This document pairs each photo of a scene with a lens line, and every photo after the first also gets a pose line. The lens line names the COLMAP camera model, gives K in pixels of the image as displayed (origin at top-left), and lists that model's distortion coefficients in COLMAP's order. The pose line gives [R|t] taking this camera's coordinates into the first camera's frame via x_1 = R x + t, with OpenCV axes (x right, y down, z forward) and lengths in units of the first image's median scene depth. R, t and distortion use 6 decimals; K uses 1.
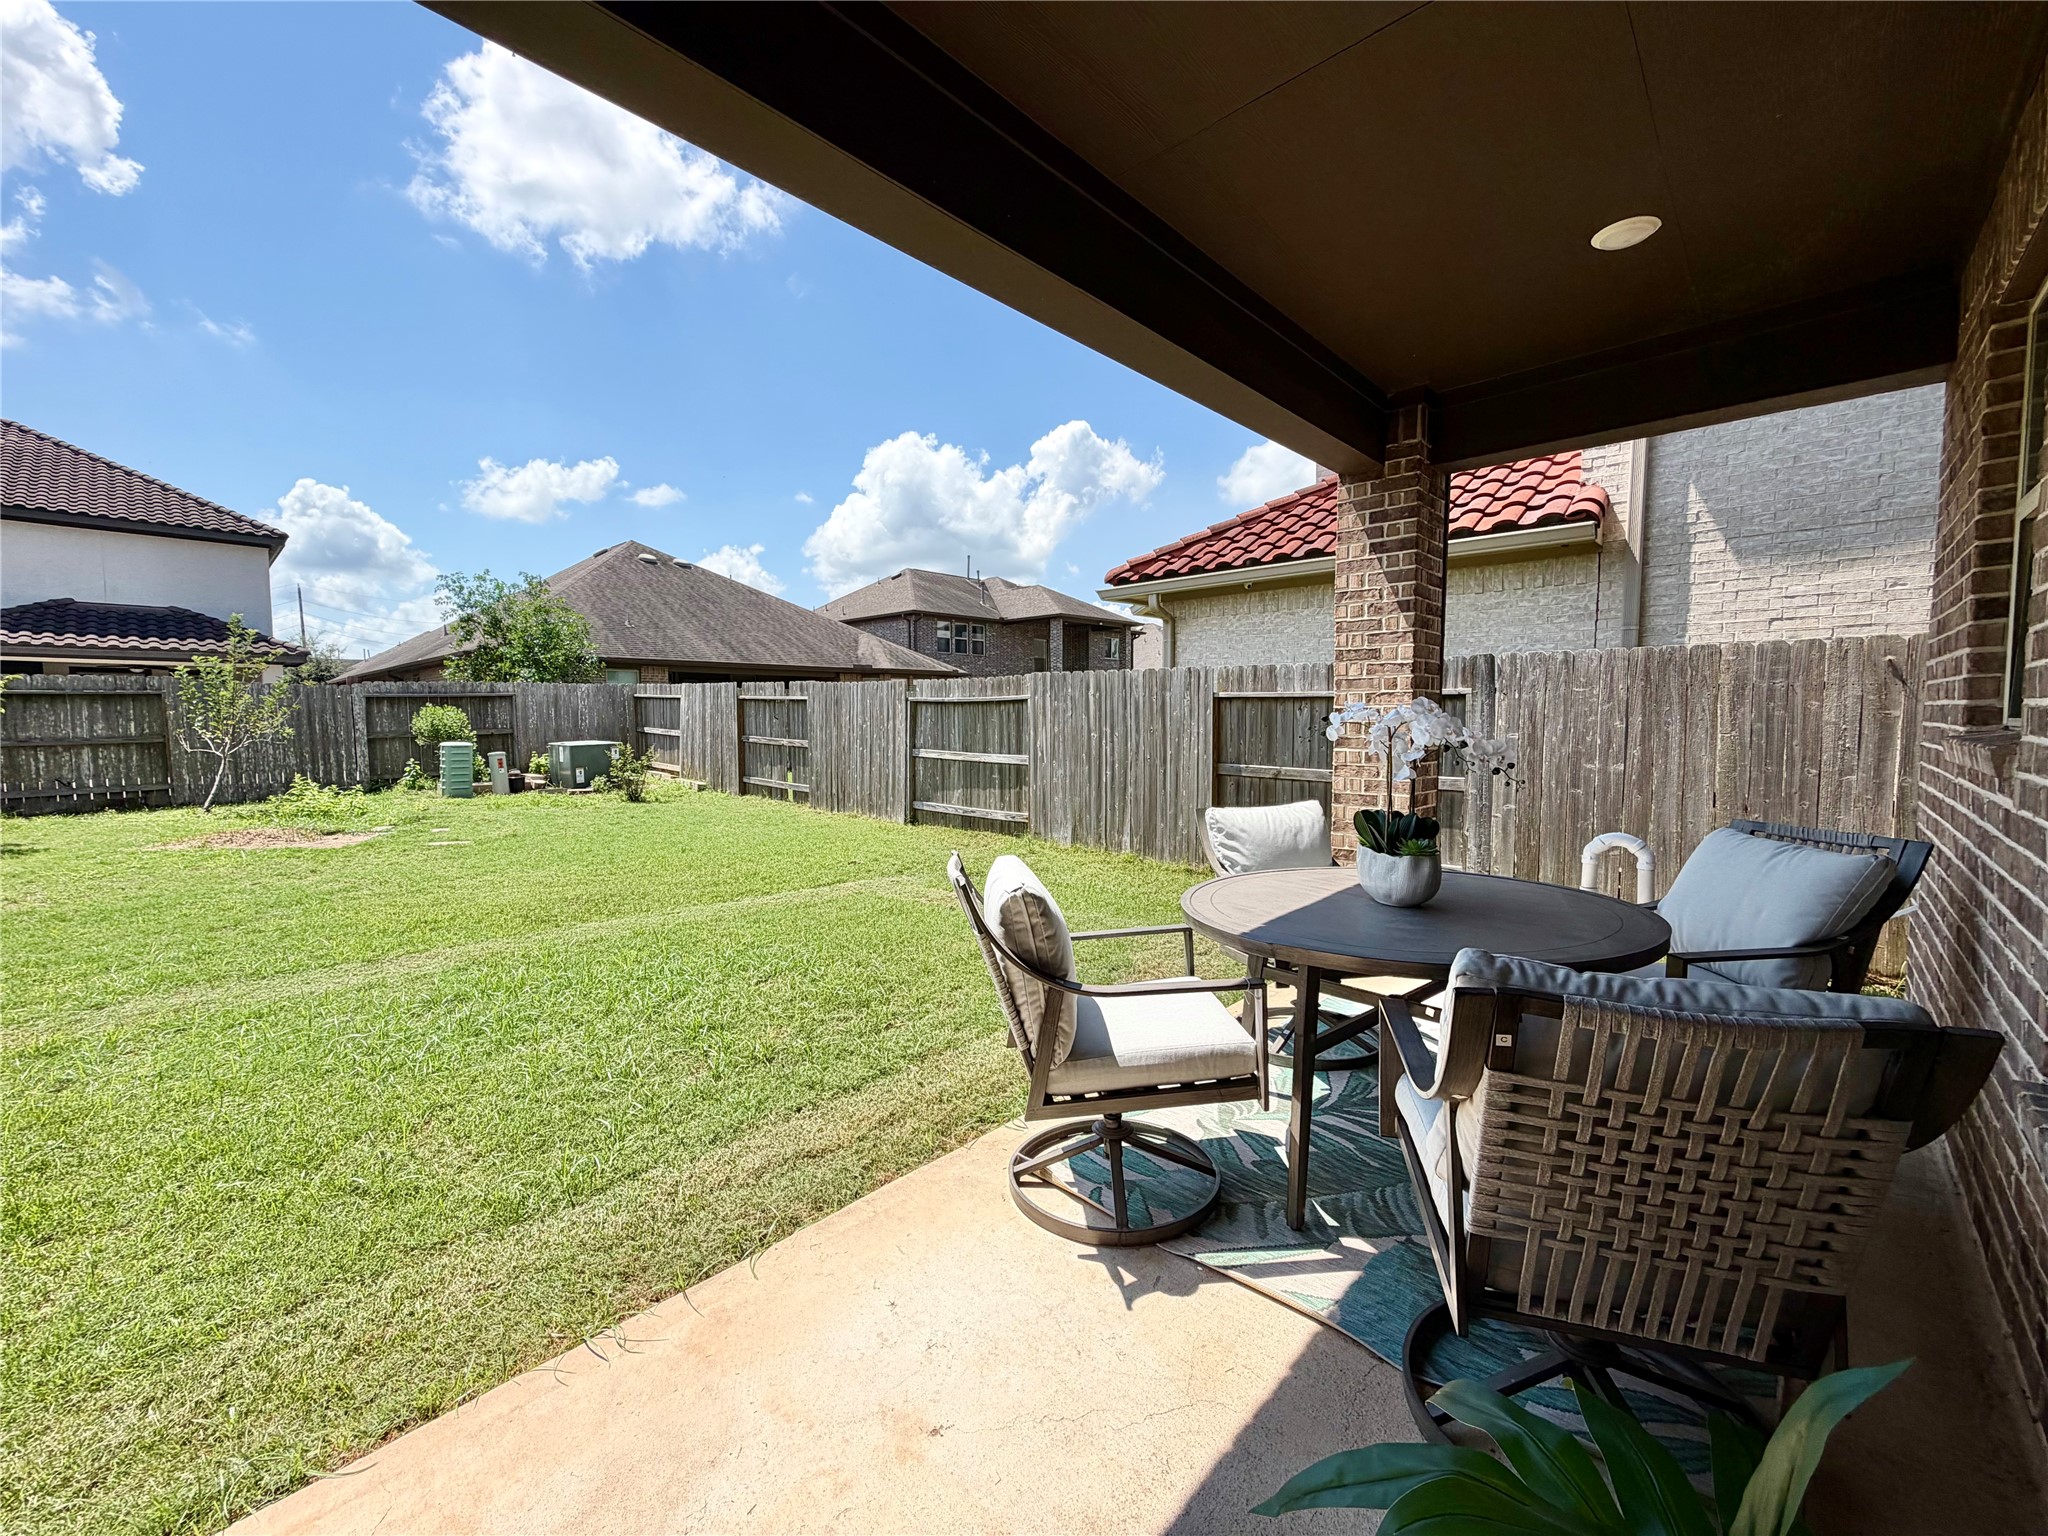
lens RADIAL K [[817.1, 0, 1021.6], [0, 817.1, 768.7], [0, 0, 1]] dist [0.000852, 0.000855]
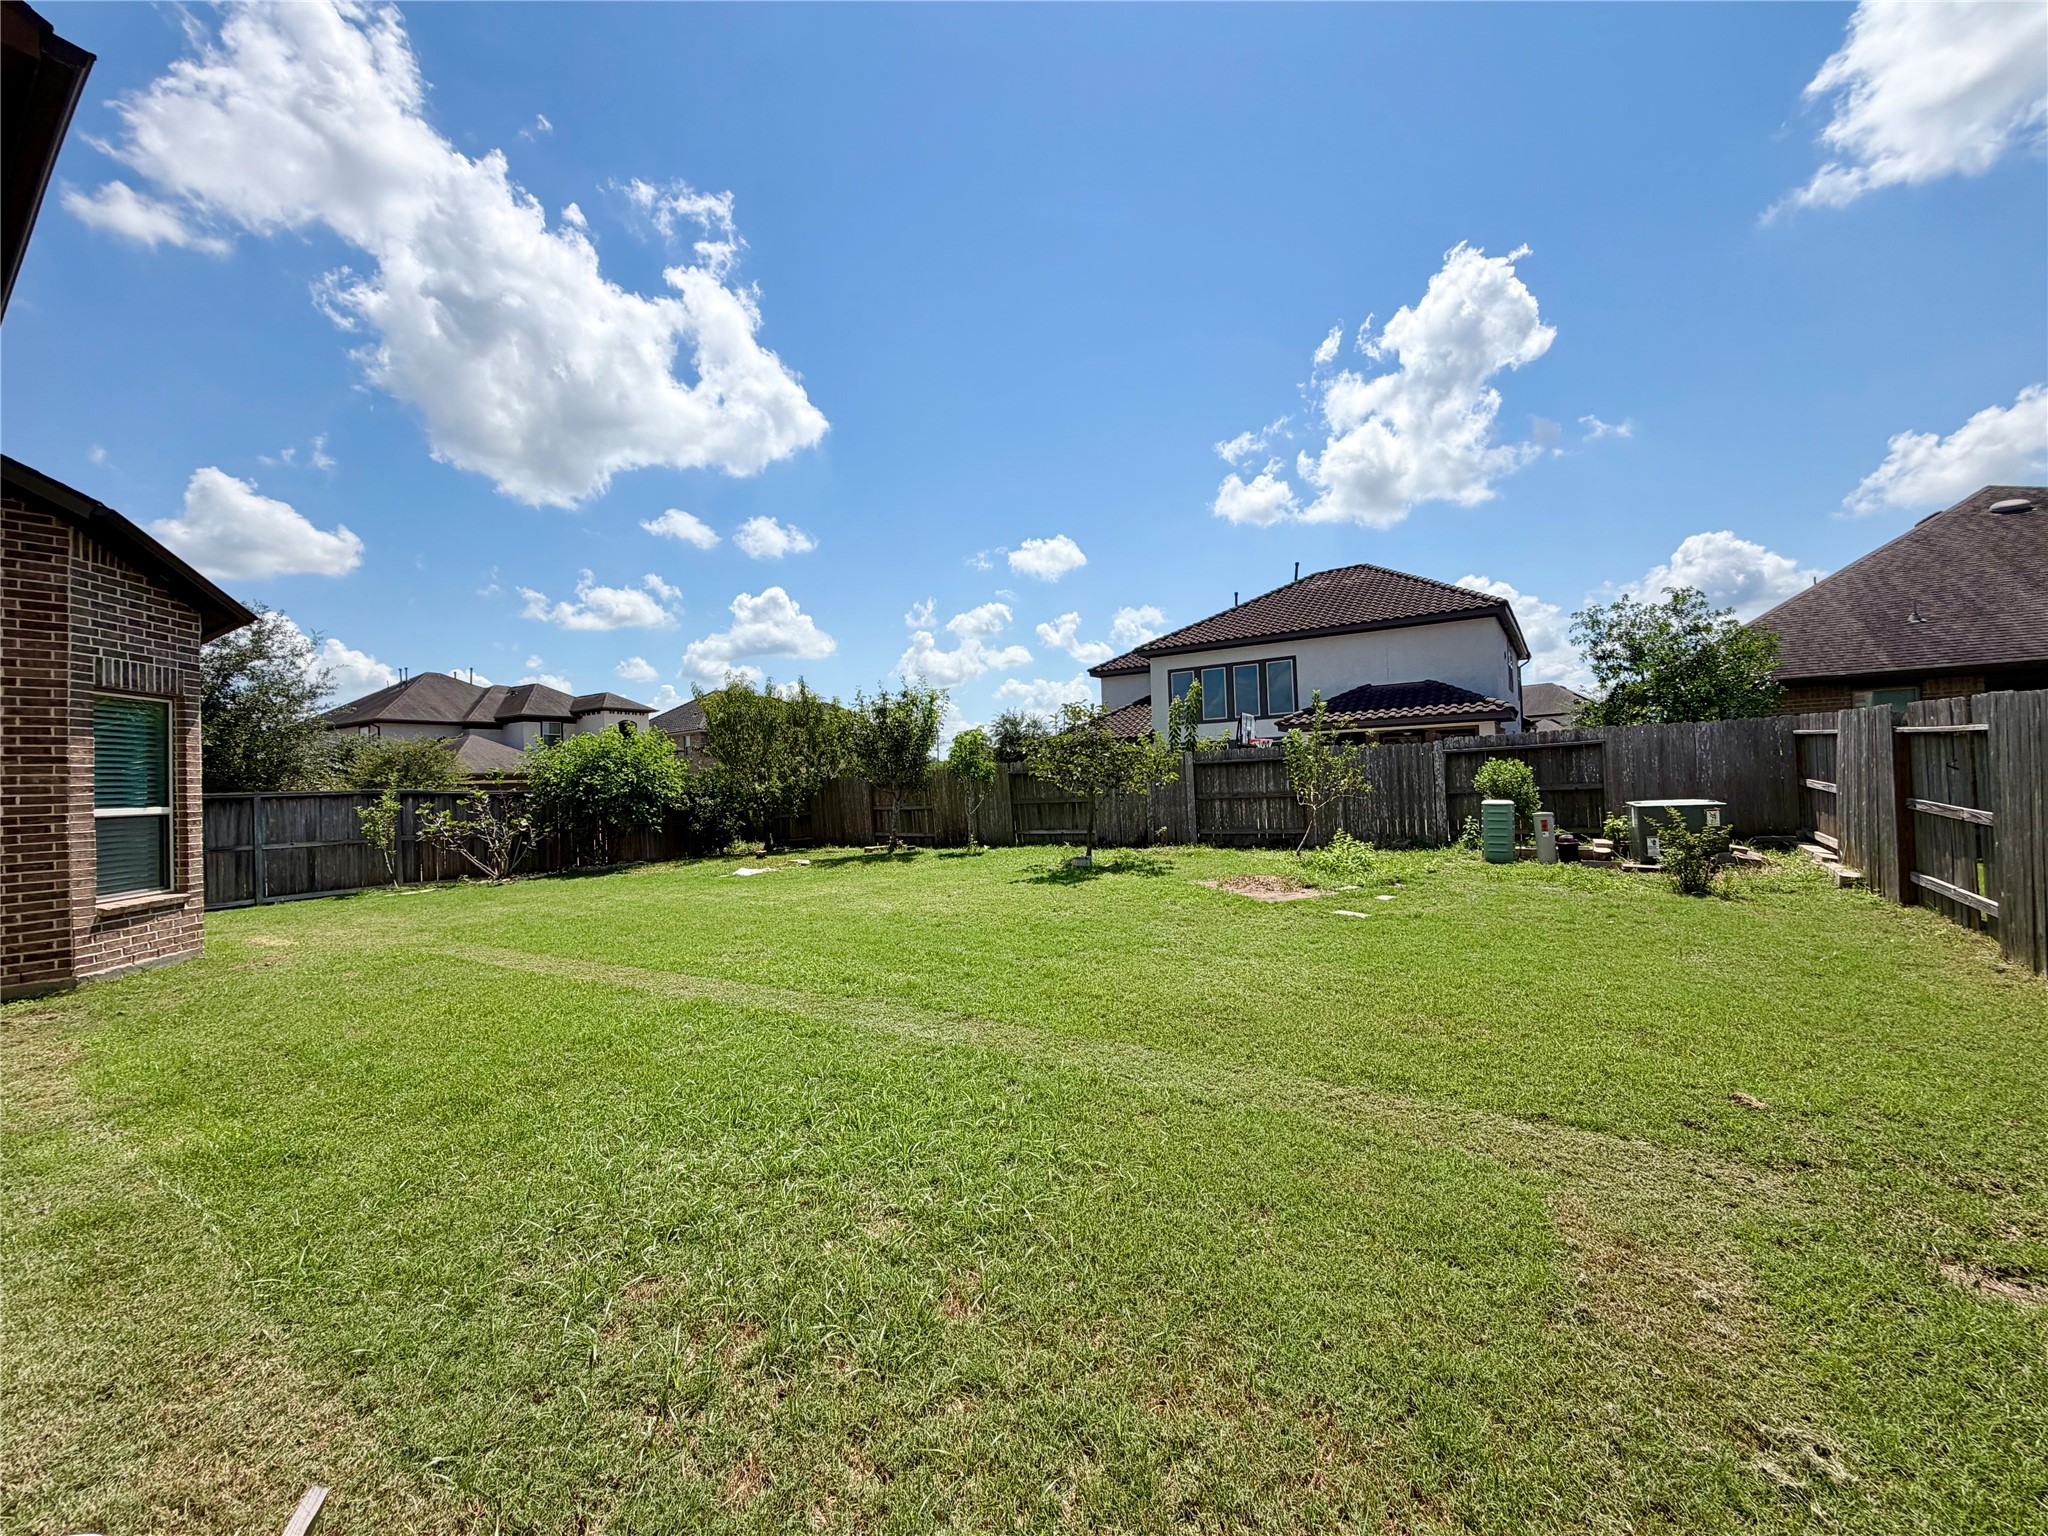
lens RADIAL K [[817.1, 0, 1017.2], [0, 817.1, 766.5], [0, 0, 1]] dist [0.000852, 0.000855]
pose [[0.162519, -0.018754, -0.986527, 0.113369], [-0.032734, 0.999167, -0.024387, -0.029204], [0.986162, 0.036256, 0.161770, 0.316196]]
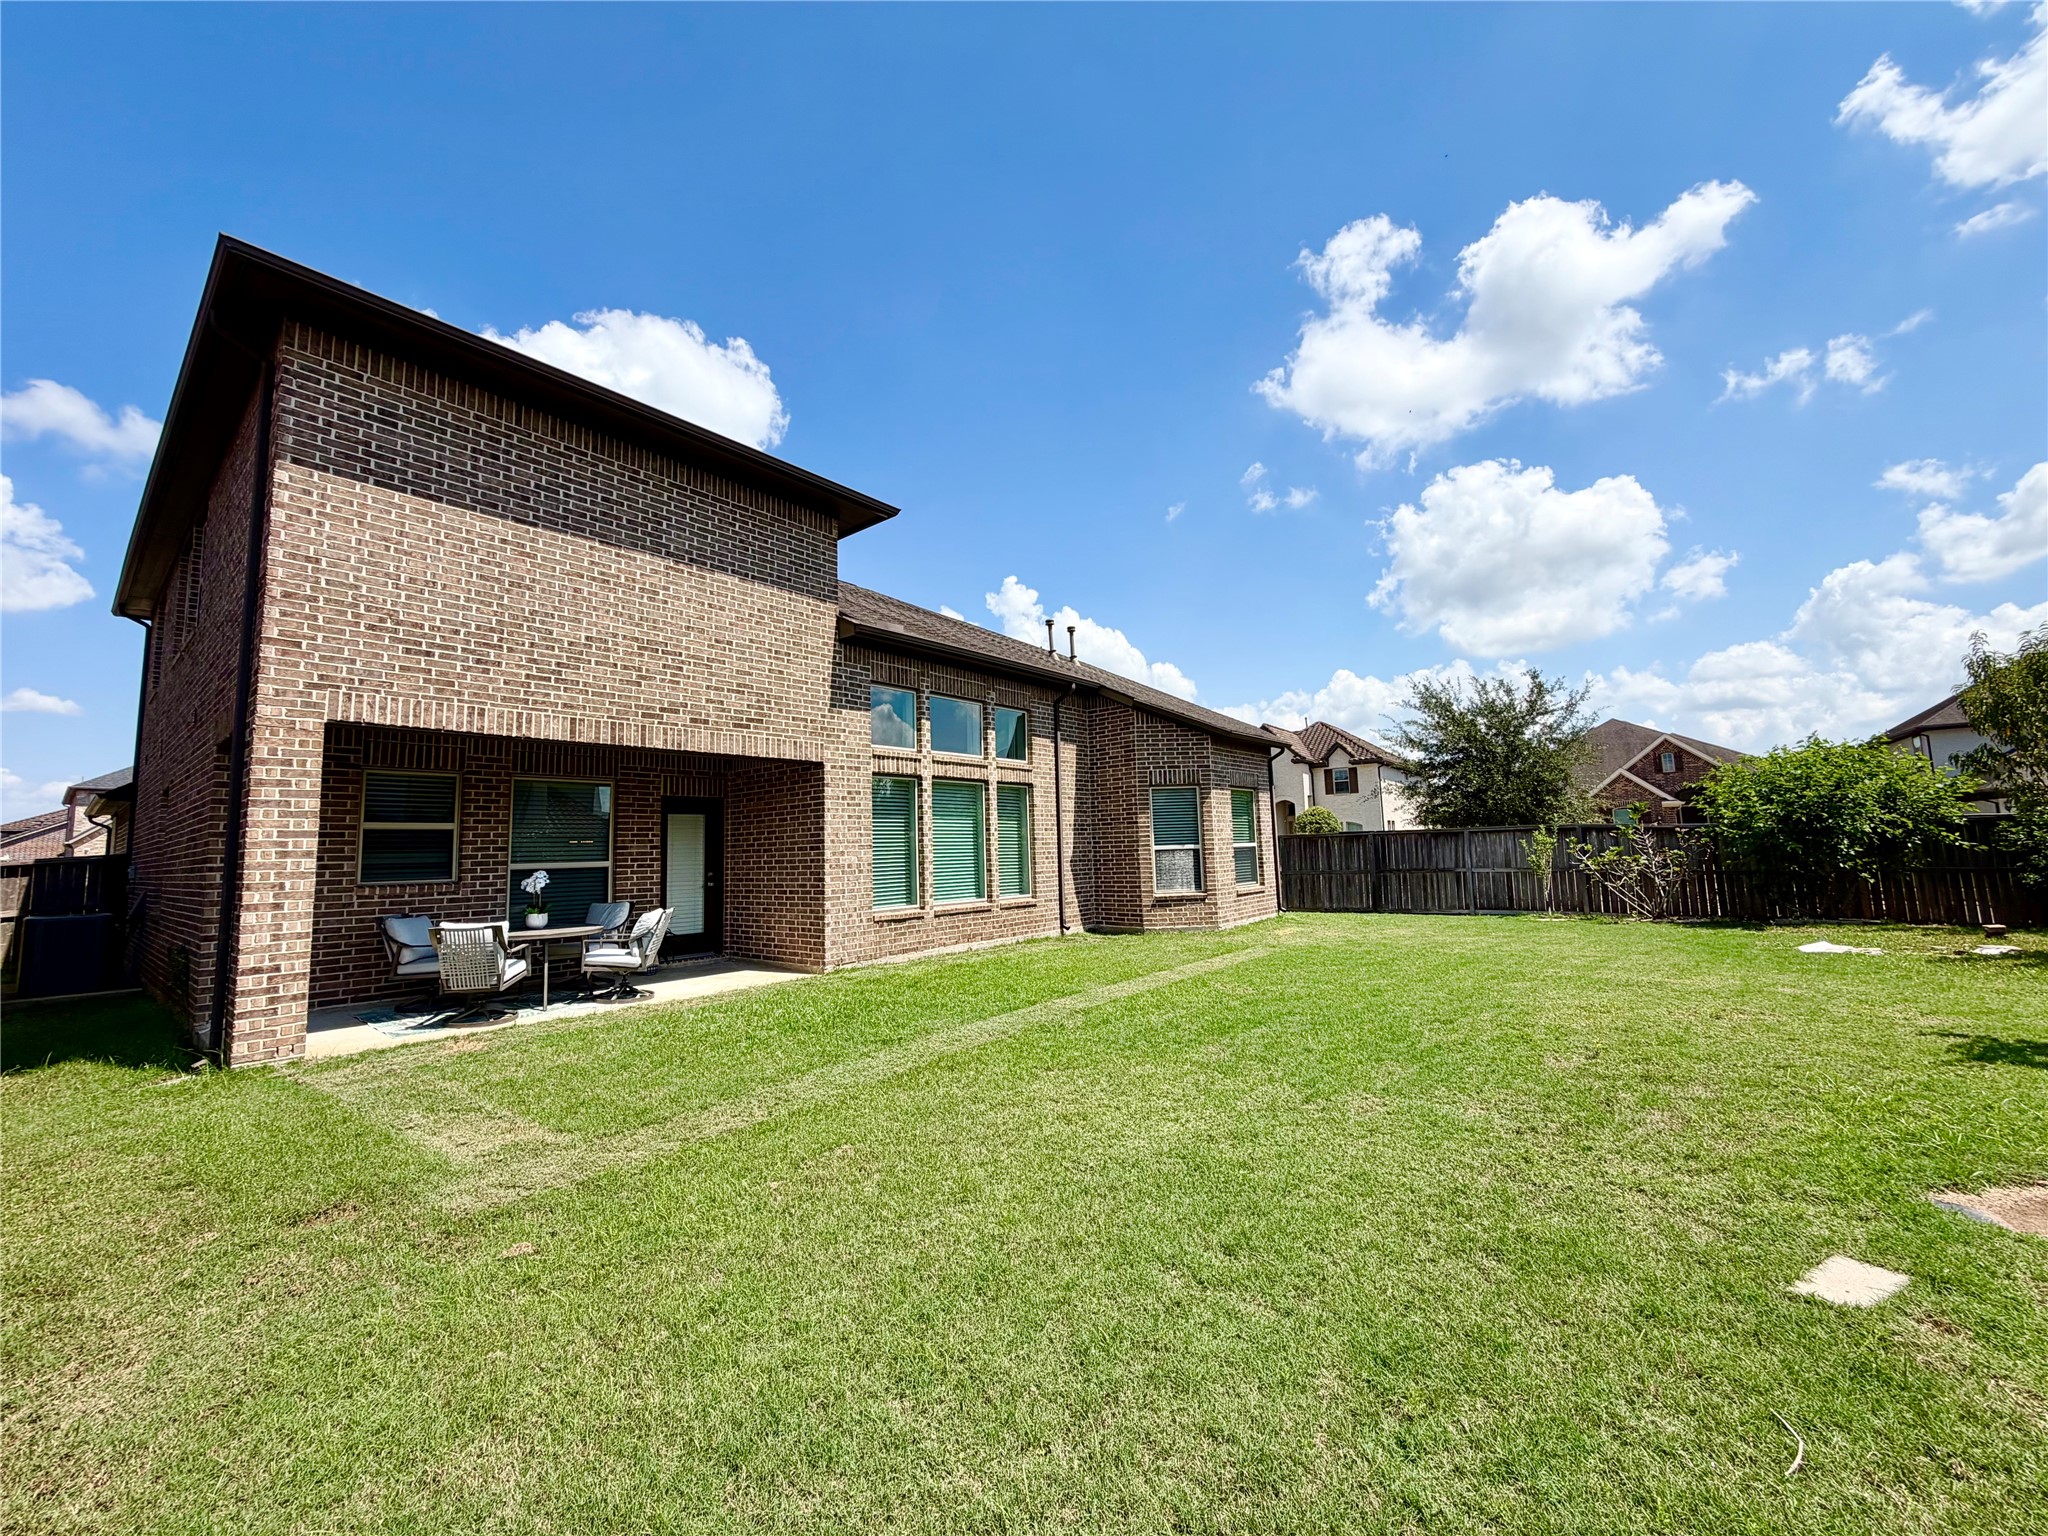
lens RADIAL K [[817.1, 0, 1022.5], [0, 817.1, 764.3], [0, 0, 1]] dist [0.000852, 0.000855]
pose [[-0.995908, 0.023652, -0.087222, -0.248103], [0.027303, 0.998790, -0.040904, -0.062608], [0.086149, -0.043118, -0.995349, 0.868932]]
